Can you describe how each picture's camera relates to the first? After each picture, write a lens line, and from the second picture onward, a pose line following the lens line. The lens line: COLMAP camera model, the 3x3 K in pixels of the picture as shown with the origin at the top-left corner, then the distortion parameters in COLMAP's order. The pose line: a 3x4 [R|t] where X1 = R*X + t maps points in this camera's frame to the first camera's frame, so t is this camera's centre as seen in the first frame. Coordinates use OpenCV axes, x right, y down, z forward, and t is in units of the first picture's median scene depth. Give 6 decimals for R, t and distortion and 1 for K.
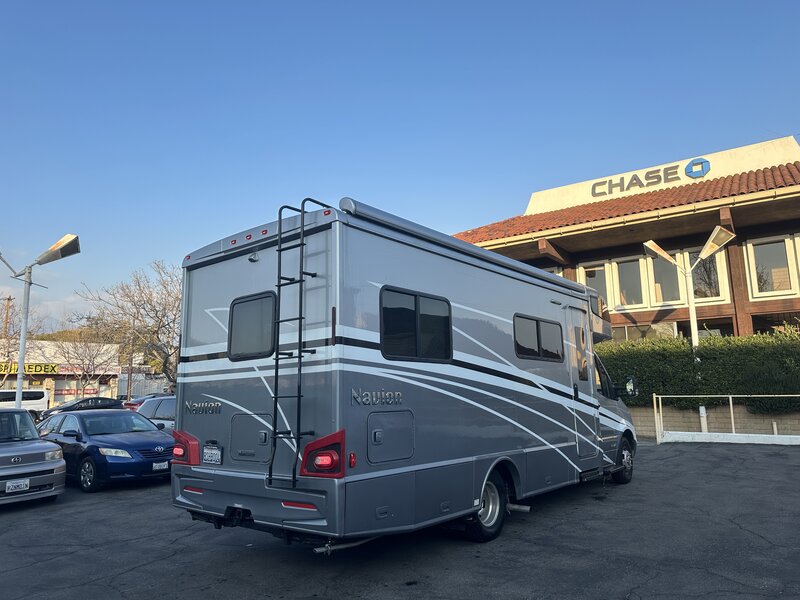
lens RADIAL K [[559.2, 0, 408.2], [0, 559.2, 280.3], [0, 0, 1]] dist [0.045561, -0.059408]
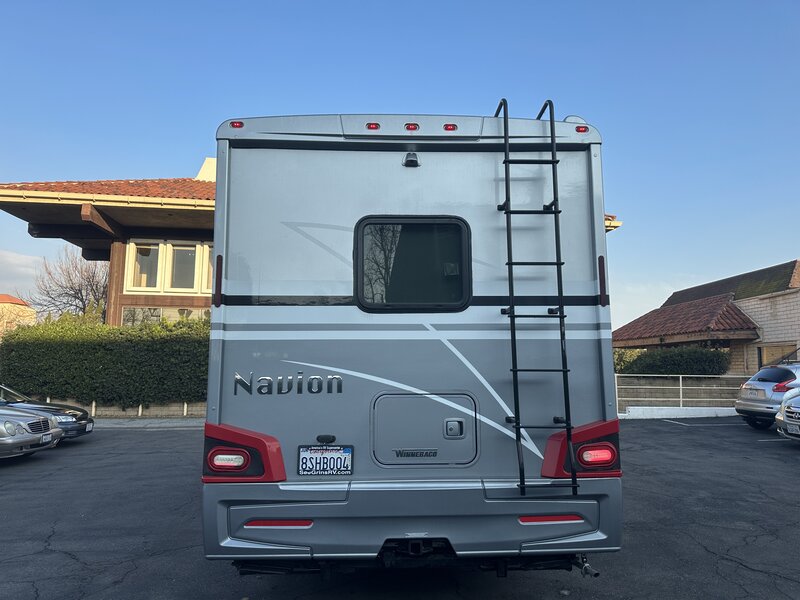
lens RADIAL K [[559.2, 0, 397.0], [0, 559.2, 291.8], [0, 0, 1]] dist [0.045561, -0.059408]
pose [[0.744074, 0.120274, 0.657182, -0.638912], [-0.152188, 0.988314, -0.008566, 0.110162], [-0.650533, -0.093641, 0.753683, 0.456266]]
